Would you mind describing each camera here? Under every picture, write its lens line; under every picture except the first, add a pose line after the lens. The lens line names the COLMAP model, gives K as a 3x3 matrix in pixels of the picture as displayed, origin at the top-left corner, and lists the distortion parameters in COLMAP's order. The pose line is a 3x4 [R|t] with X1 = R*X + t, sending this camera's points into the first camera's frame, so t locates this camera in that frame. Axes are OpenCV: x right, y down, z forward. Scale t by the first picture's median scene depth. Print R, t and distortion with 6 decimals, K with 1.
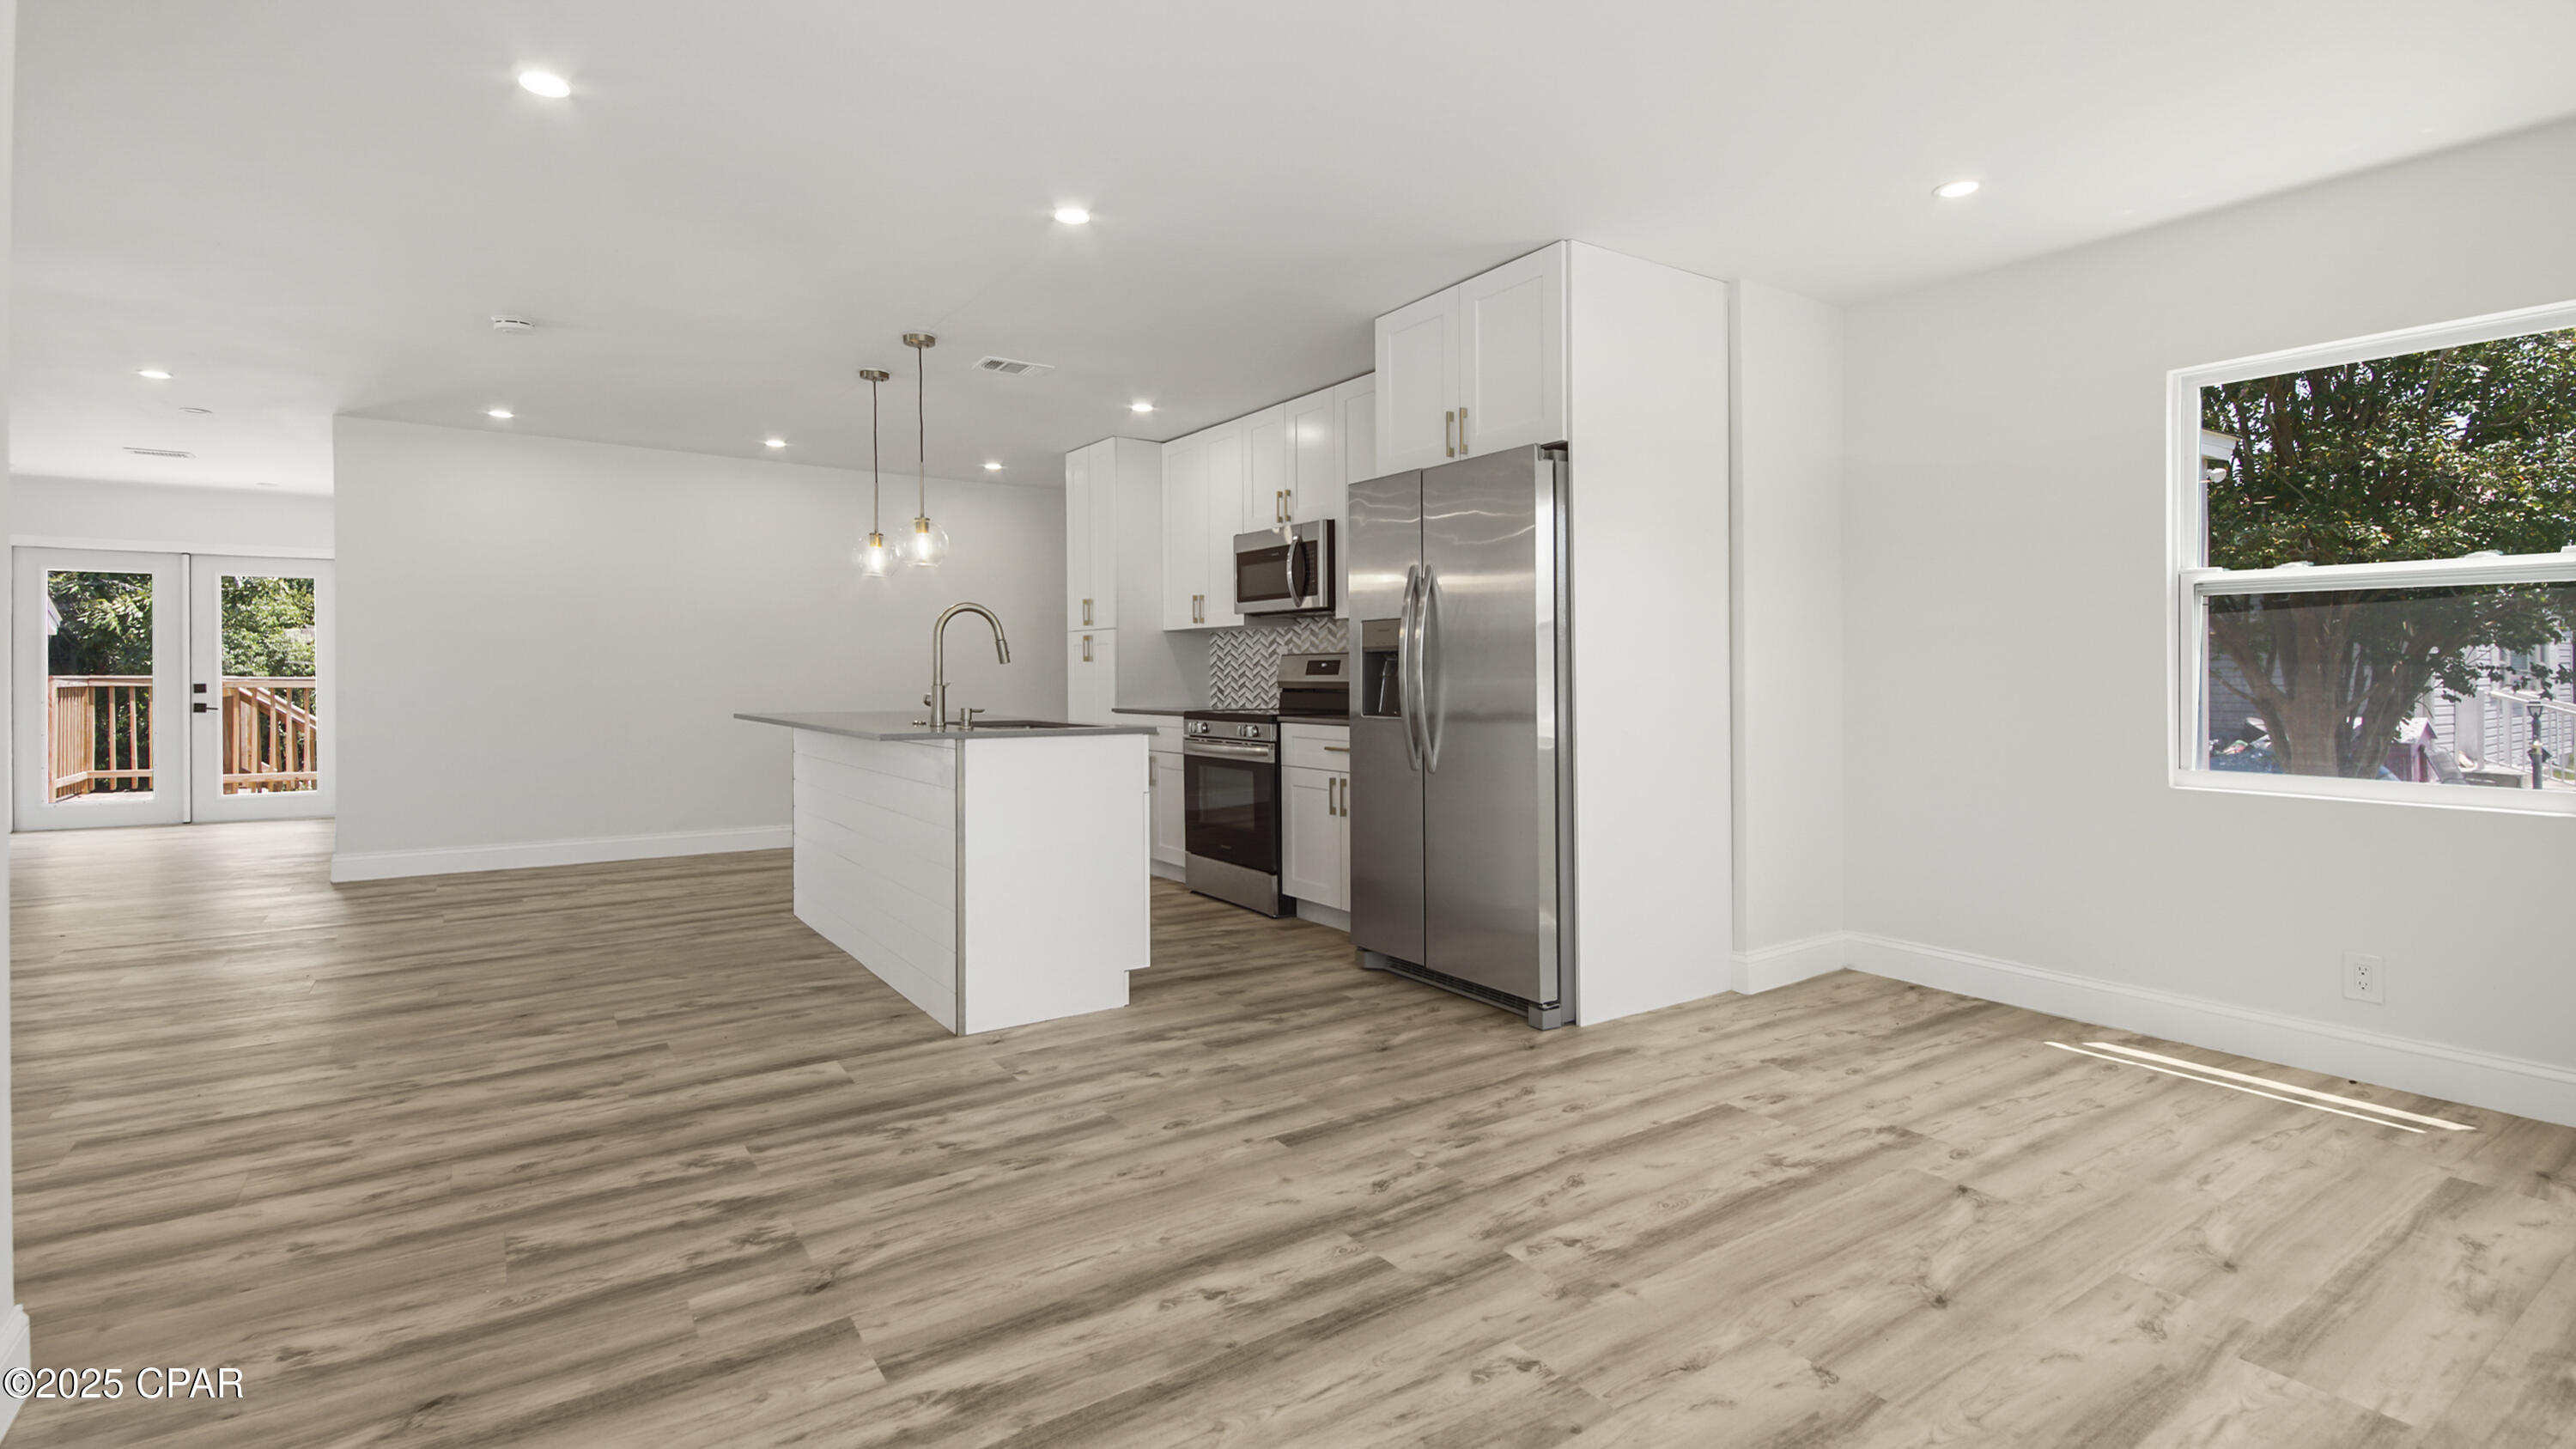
lens RADIAL K [[1149.6, 0, 1255.5], [0, 1149.6, 677.3], [0, 0, 1]] dist [0.026920, -0.015389]
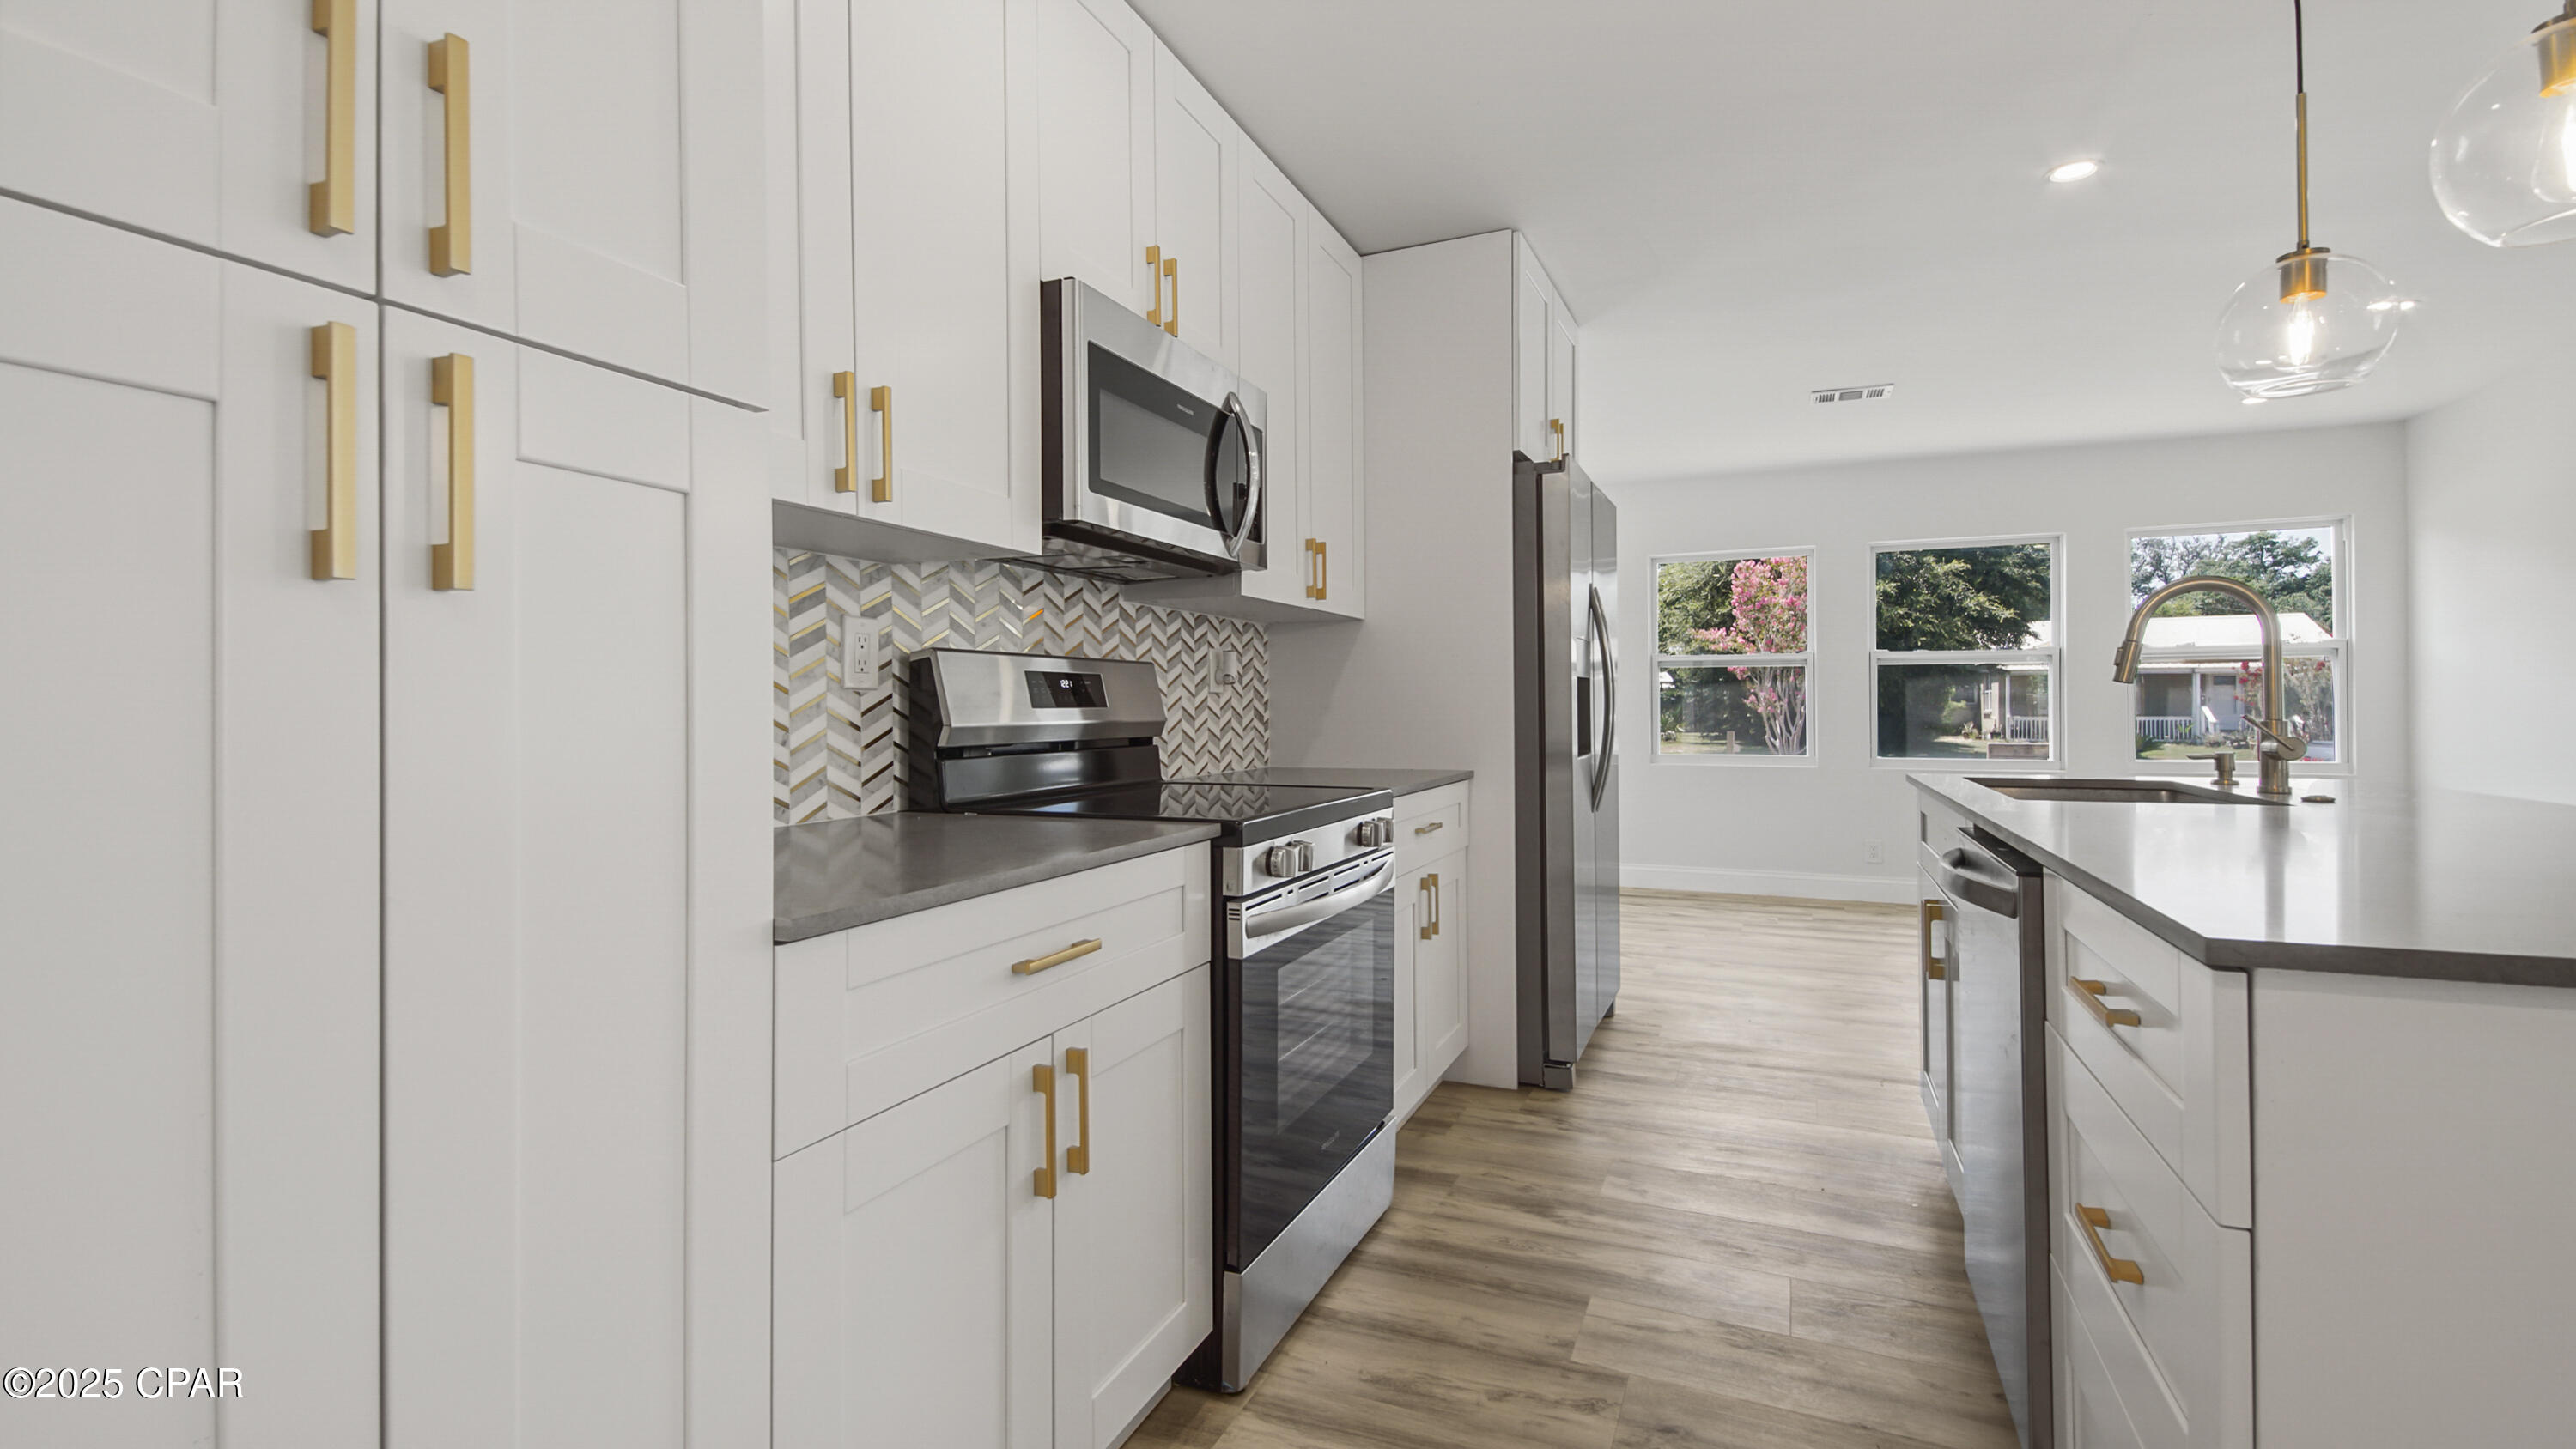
lens RADIAL K [[1135.2, 0, 1267.7], [0, 1135.2, 702.1], [0, 0, 1]] dist [0.023757, -0.015808]
pose [[-0.527921, 0.007165, 0.849263, -0.524176], [0.006521, 0.999969, -0.004383, -0.003519], [-0.849268, 0.003224, -0.527952, 1.833514]]
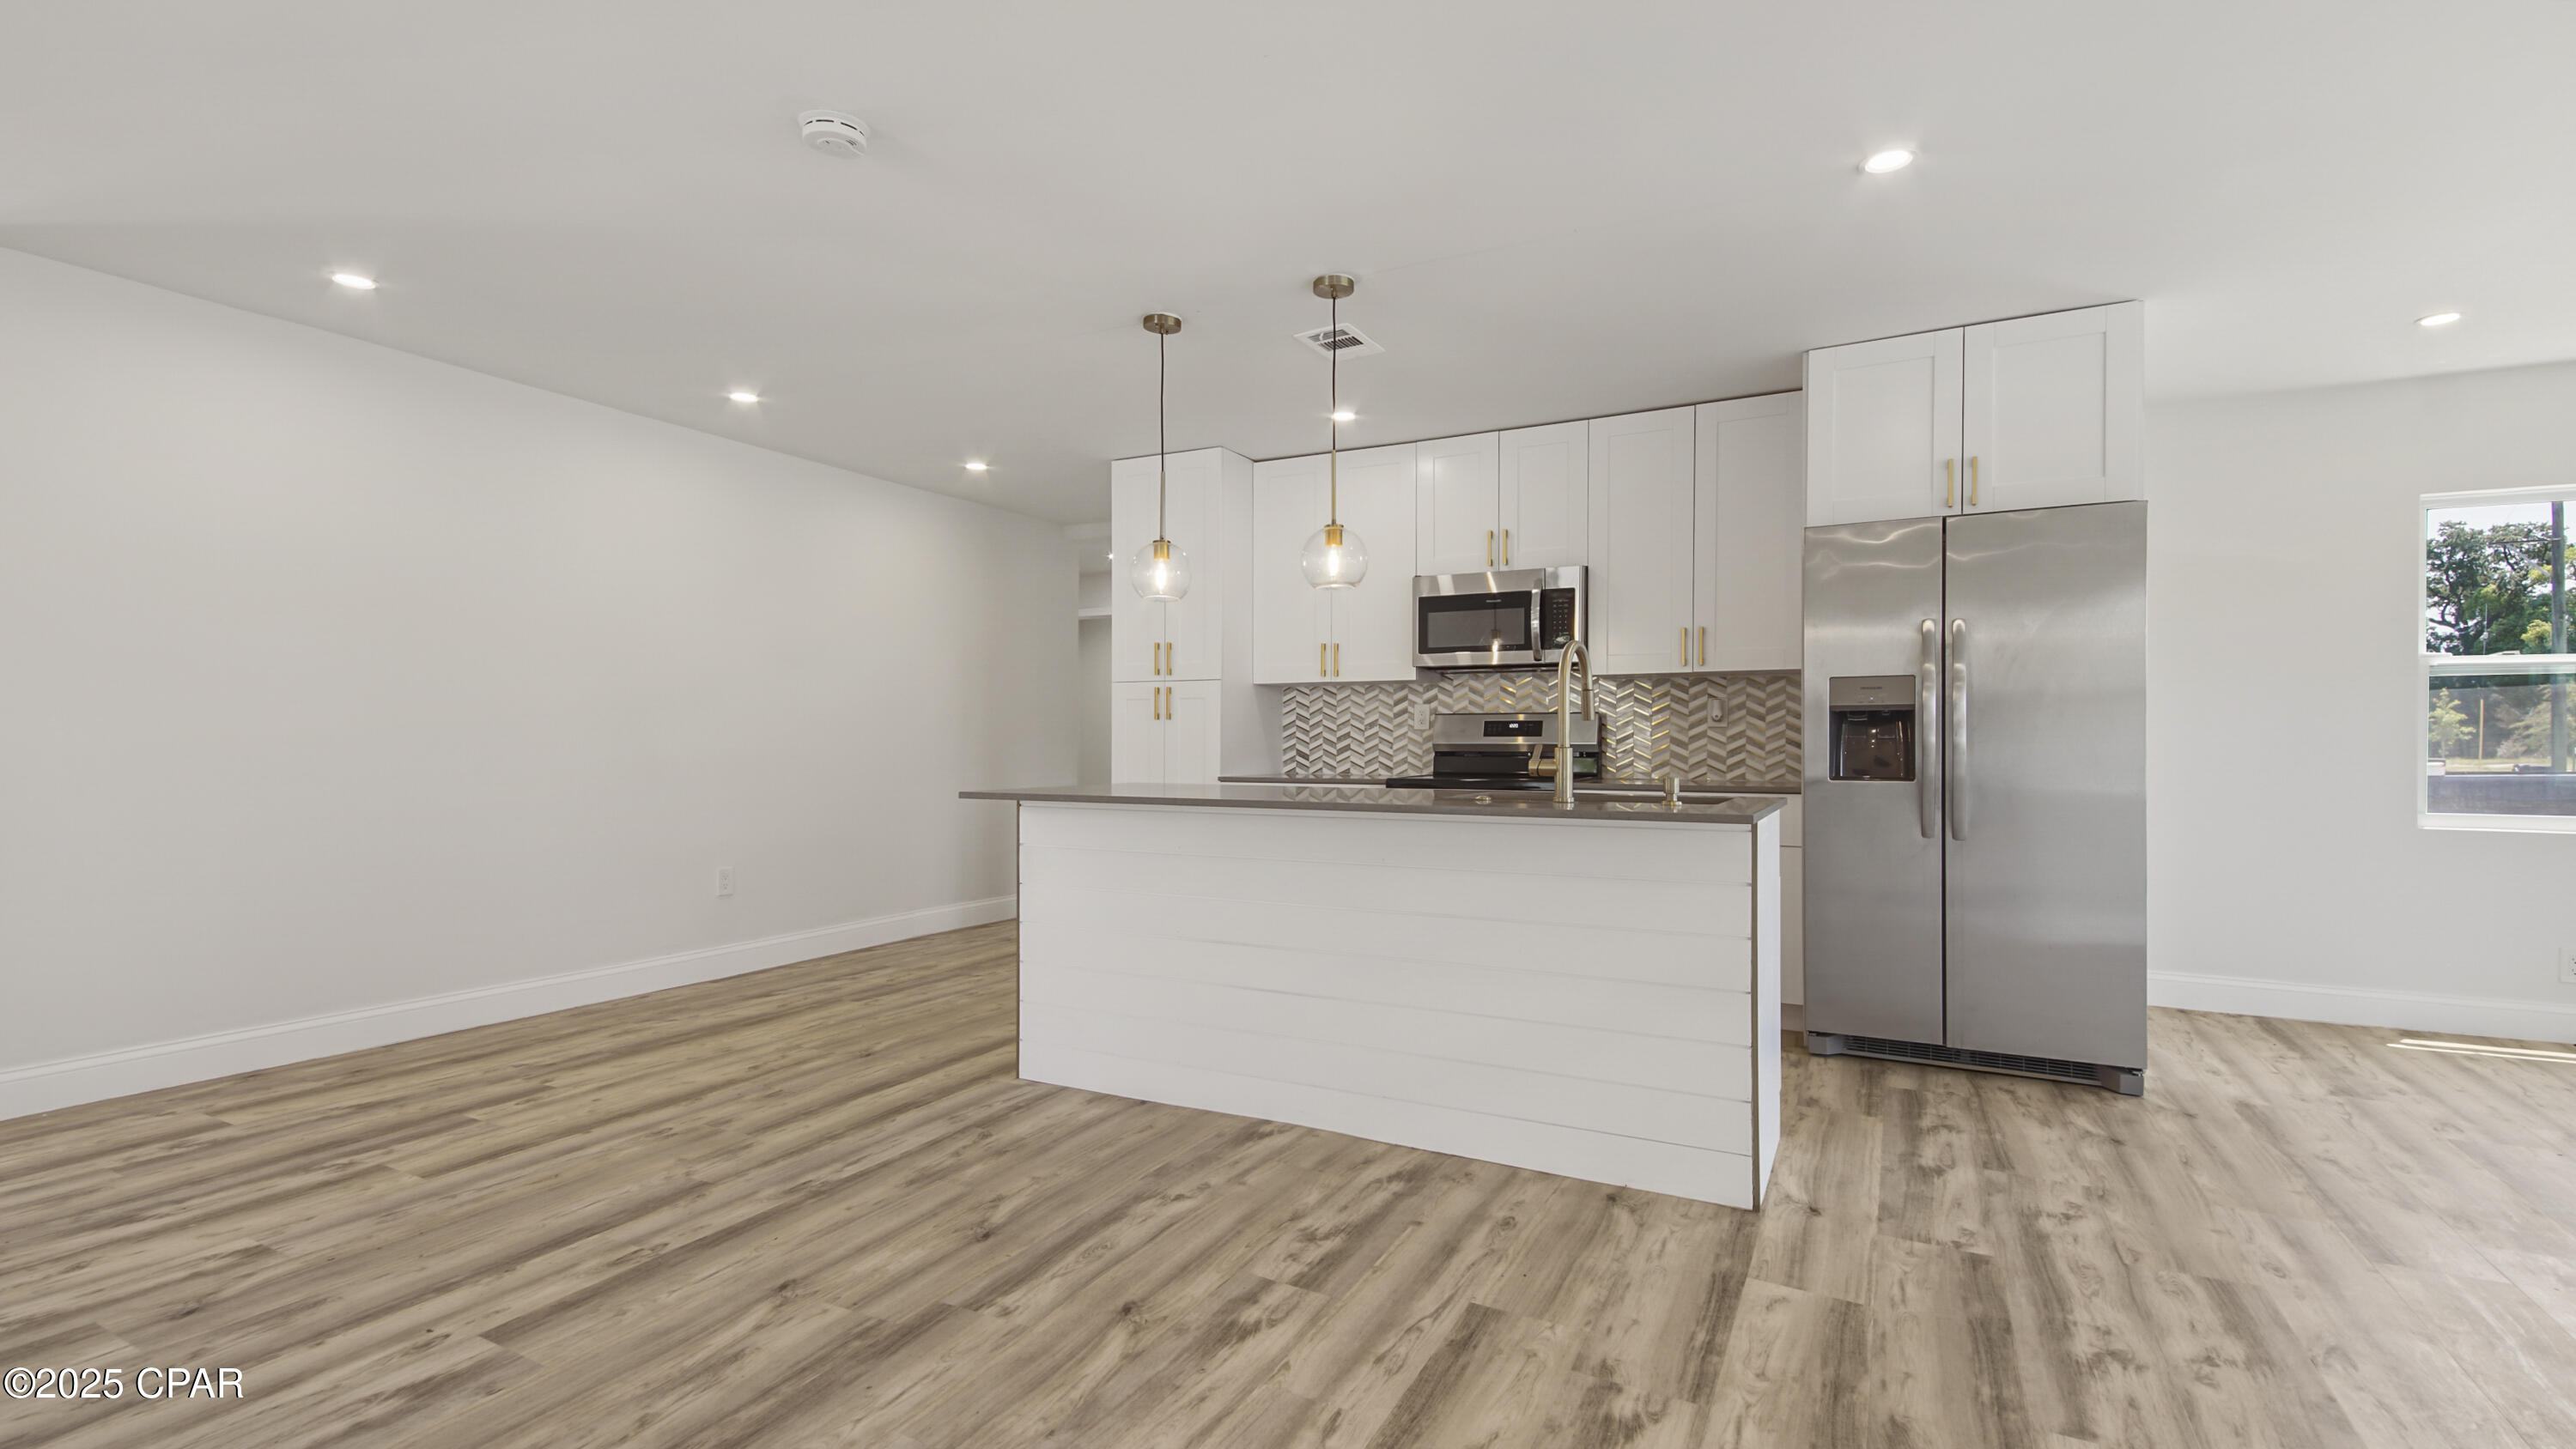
lens RADIAL K [[1153.7, 0, 1271.9], [0, 1153.7, 731.2], [0, 0, 1]] dist [0.042891, -0.025517]
pose [[0.881834, 0.004579, 0.471538, -0.859872], [-0.000926, 0.999968, -0.007977, 0.001181], [-0.471559, 0.006598, 0.881810, 0.449052]]
